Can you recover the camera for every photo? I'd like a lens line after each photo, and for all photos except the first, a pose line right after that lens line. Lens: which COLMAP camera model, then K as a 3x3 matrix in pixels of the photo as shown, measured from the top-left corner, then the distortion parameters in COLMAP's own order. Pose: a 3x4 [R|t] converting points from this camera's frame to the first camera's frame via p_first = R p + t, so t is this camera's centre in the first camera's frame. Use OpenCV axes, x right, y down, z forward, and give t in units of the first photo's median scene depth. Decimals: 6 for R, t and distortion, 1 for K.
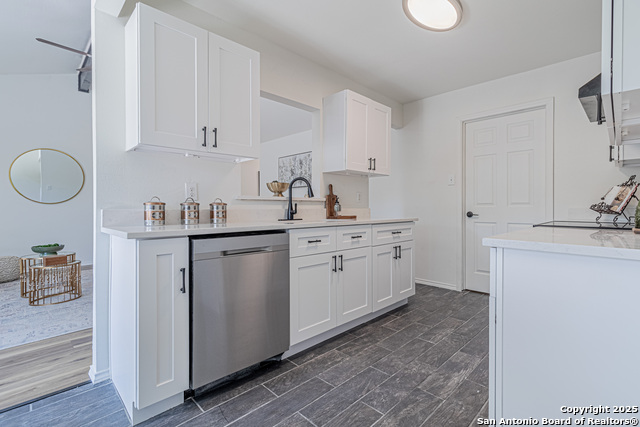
lens RADIAL K [[301.6, 0, 318.7], [0, 301.6, 210.0], [0, 0, 1]] dist [0.000268, -0.000463]
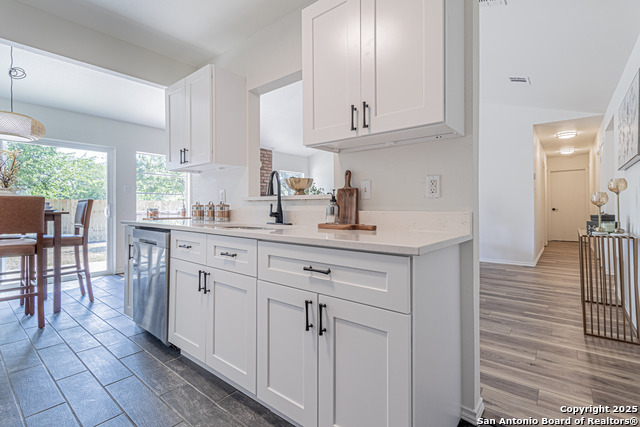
lens RADIAL K [[301.6, 0, 318.7], [0, 301.6, 210.0], [0, 0, 1]] dist [0.000268, -0.000463]
pose [[0.095594, 0.008342, -0.995386, 0.841511], [-0.011103, 0.999912, 0.007313, -0.014464], [0.995359, 0.010352, 0.095678, 1.199231]]
